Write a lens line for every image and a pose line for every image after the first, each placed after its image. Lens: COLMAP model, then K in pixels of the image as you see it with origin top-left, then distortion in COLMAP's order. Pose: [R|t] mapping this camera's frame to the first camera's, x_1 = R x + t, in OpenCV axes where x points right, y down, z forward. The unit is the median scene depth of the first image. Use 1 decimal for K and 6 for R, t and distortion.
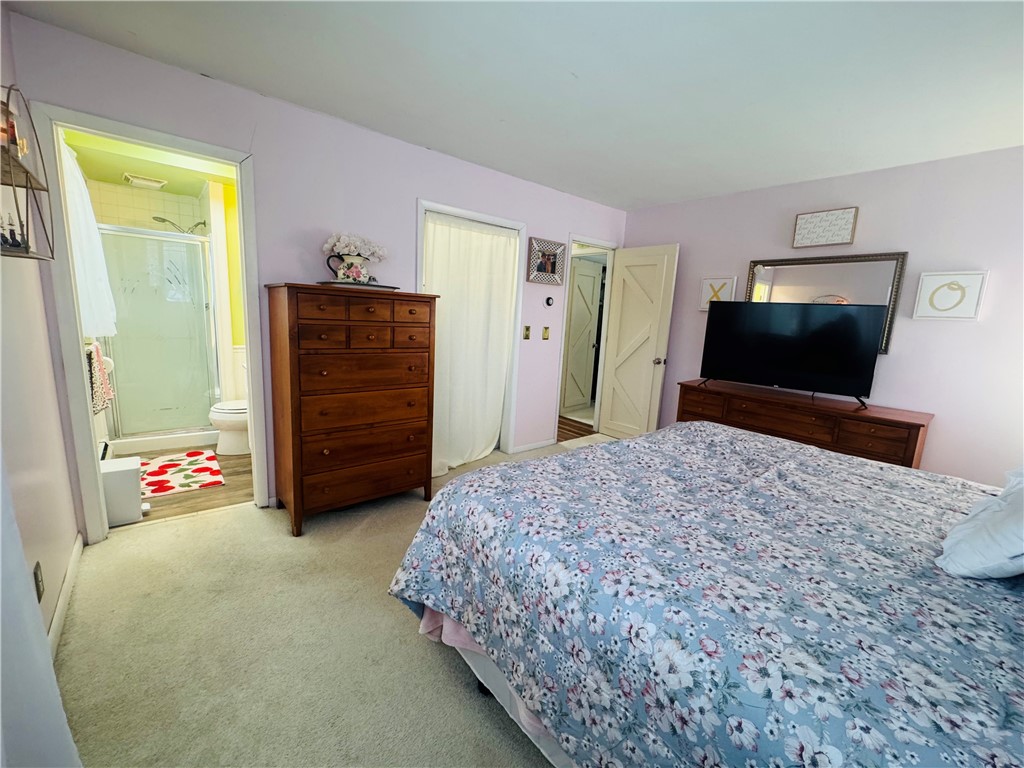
lens RADIAL K [[415.8, 0, 512.0], [0, 415.8, 384.0], [0, 0, 1]] dist [-0.002440, -0.000204]
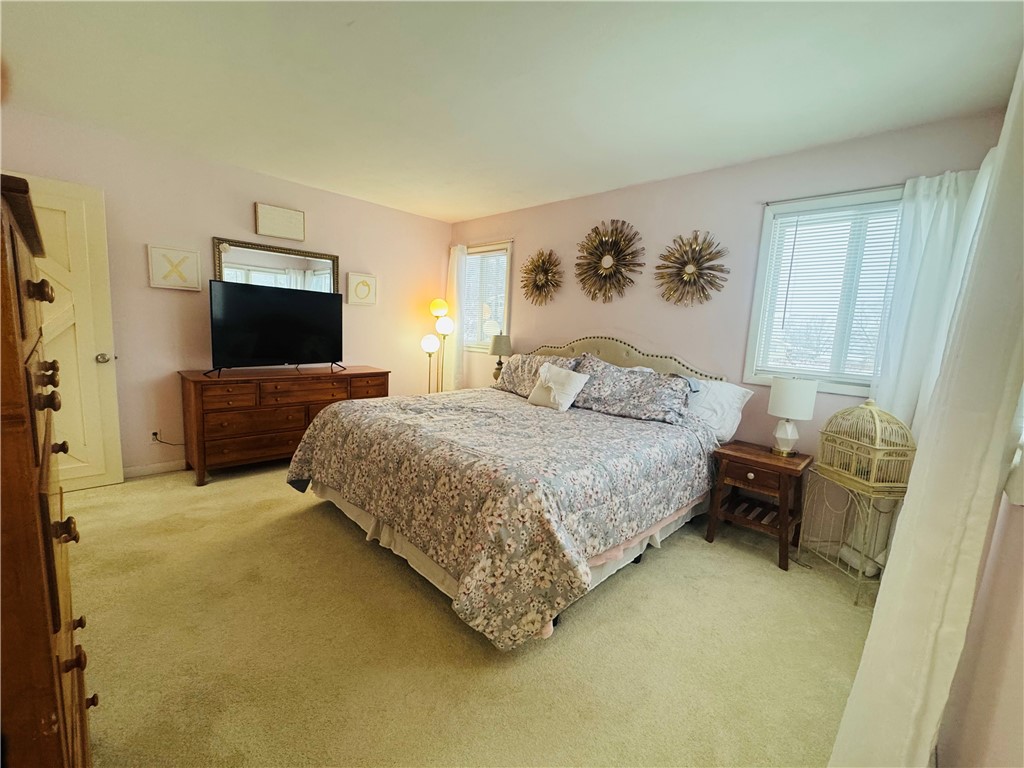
lens RADIAL K [[415.8, 0, 512.0], [0, 415.8, 384.0], [0, 0, 1]] dist [-0.002440, -0.000204]
pose [[-0.103060, -0.193101, 0.975751, -0.546477], [0.111388, 0.972564, 0.204235, -0.109478], [-0.988419, 0.129735, -0.078724, 0.543806]]
